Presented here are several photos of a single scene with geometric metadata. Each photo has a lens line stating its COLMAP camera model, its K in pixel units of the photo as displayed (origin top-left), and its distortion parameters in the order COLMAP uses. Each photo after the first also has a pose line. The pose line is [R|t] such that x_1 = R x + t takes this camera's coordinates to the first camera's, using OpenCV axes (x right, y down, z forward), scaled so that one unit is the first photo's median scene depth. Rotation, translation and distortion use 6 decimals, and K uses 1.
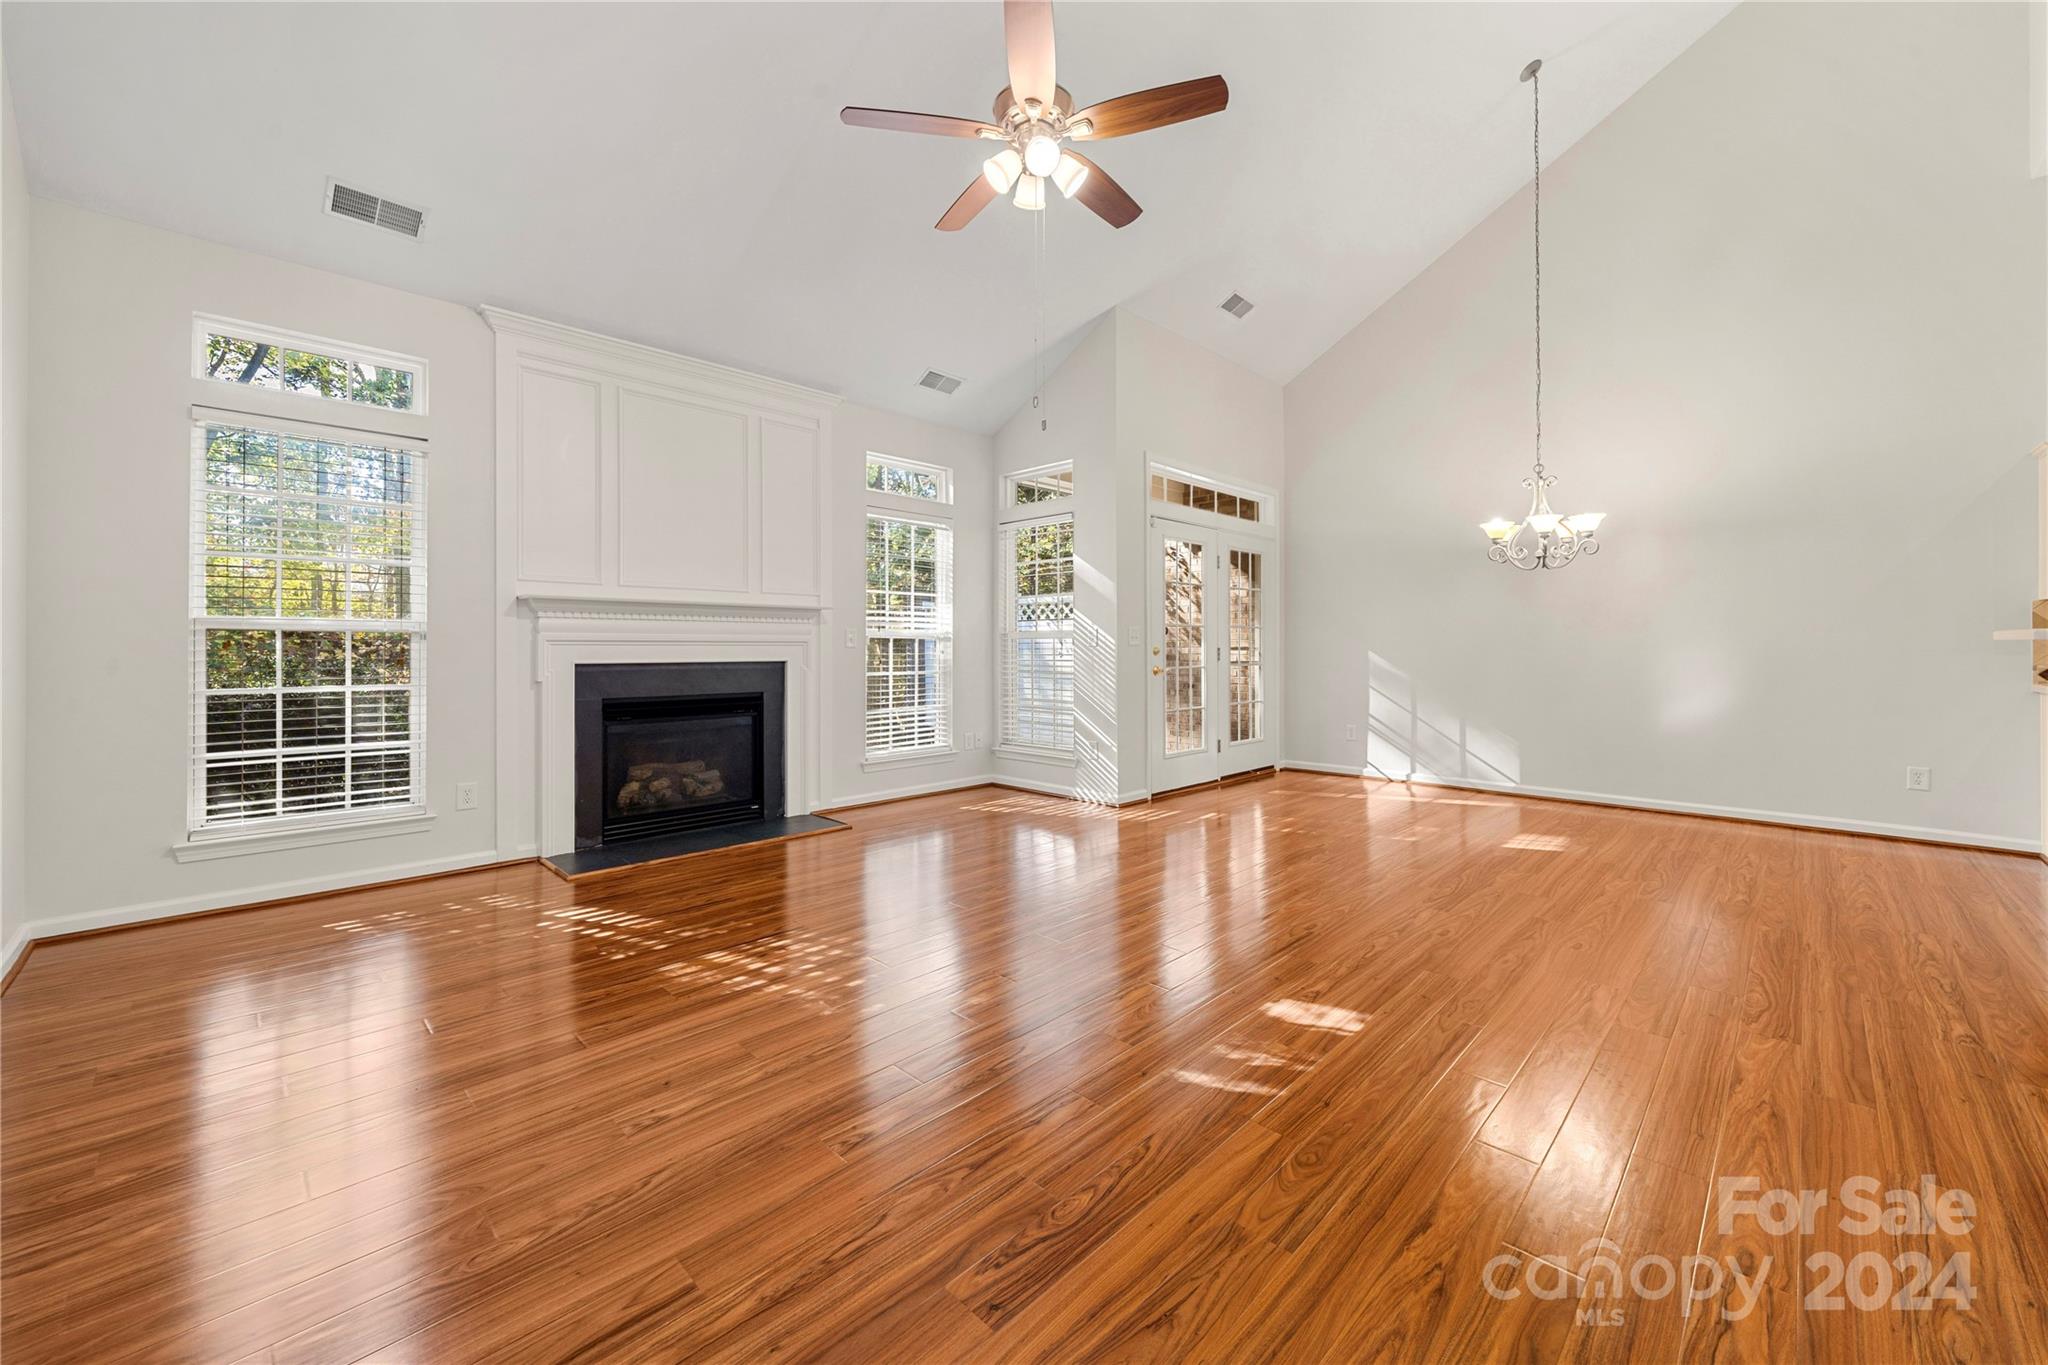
lens RADIAL K [[785.0, 0, 1015.4], [0, 785.0, 652.2], [0, 0, 1]] dist [-0.001370, -0.000253]
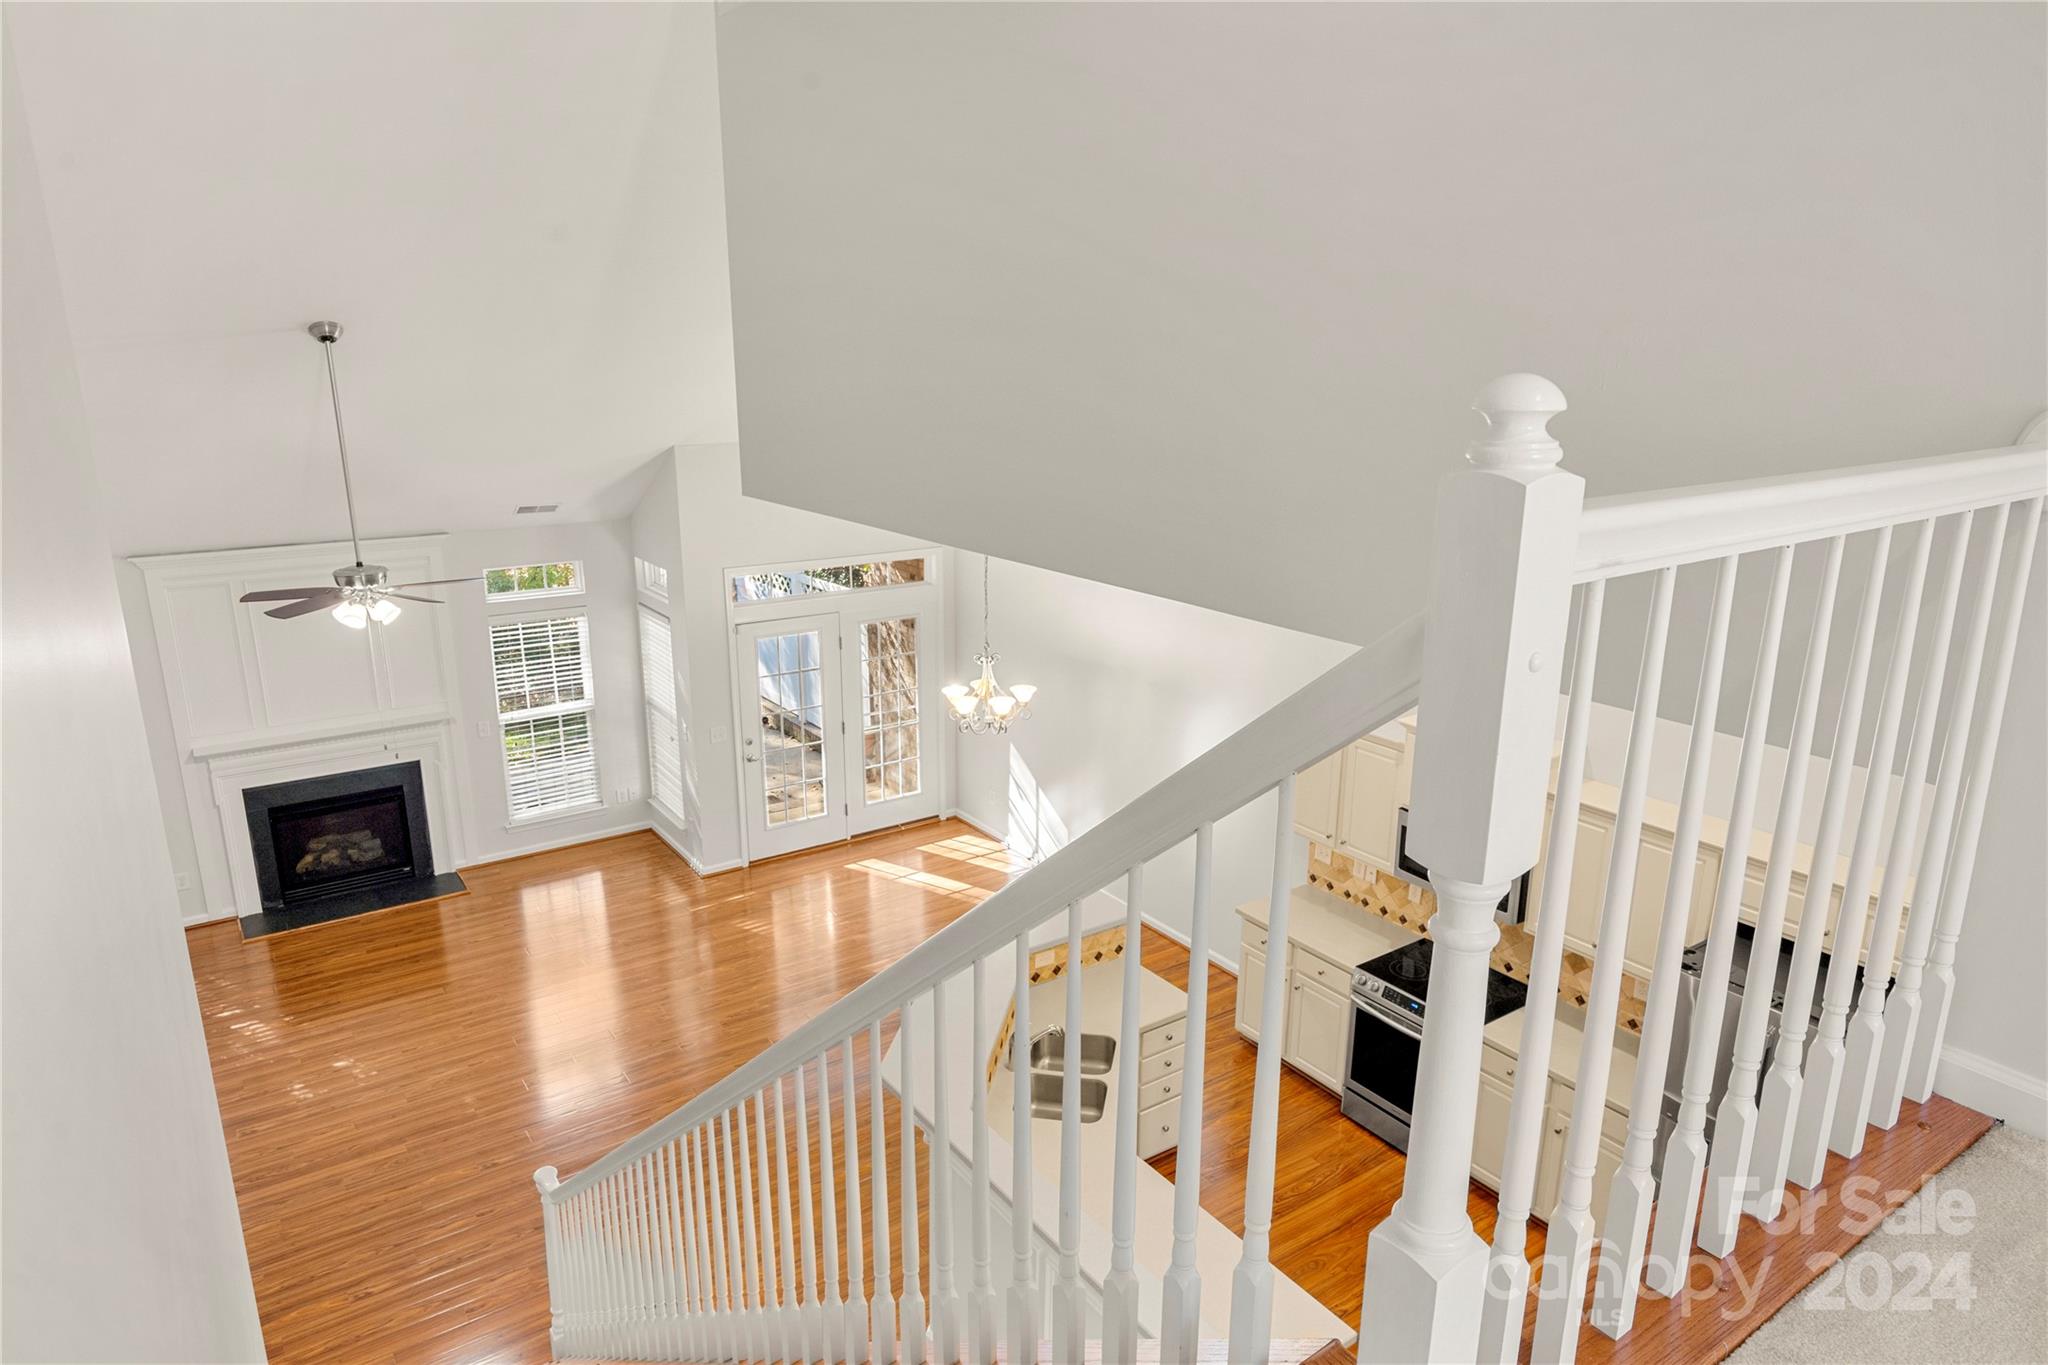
lens RADIAL K [[1246.8, 0, 1031.5], [0, 1246.8, 695.2], [0, 0, 1]] dist [-0.000943, -0.000213]
pose [[0.985219, 0.048180, -0.164386, 1.064827], [-0.003301, 0.964793, 0.262990, -0.658628], [0.171269, -0.258560, 0.950691, -0.750992]]
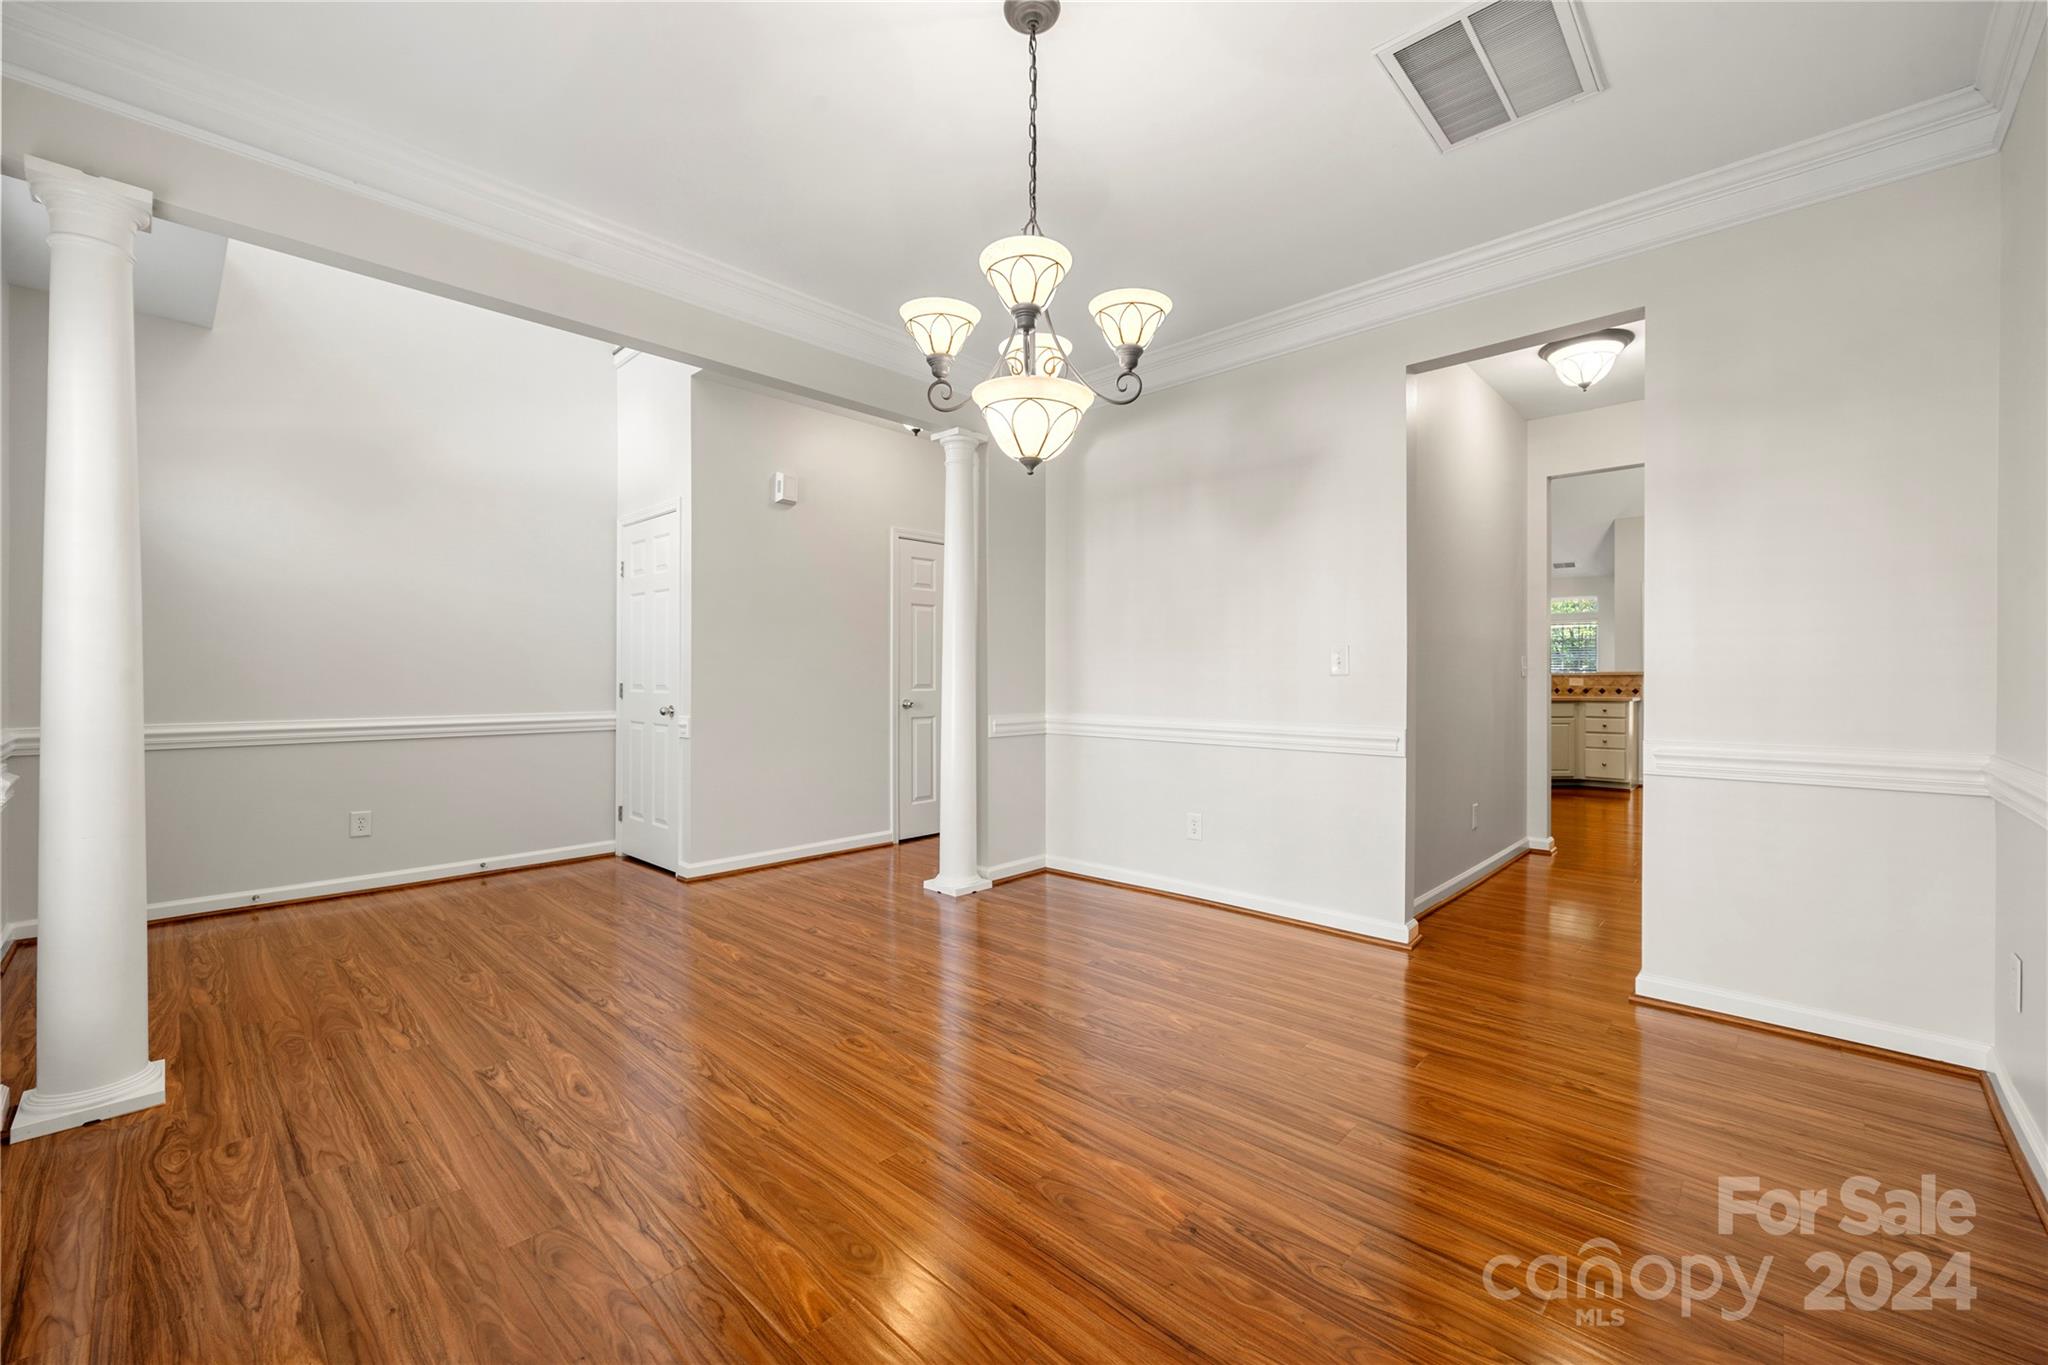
lens RADIAL K [[812.1, 0, 1030.2], [0, 812.1, 682.3], [0, 0, 1]] dist [0.001847, 0.000081]
pose [[0.039398, 0.002852, -0.999220, 2.645628], [0.001036, 0.999995, 0.002895, -0.009191], [0.999223, -0.001149, 0.039395, -0.793631]]
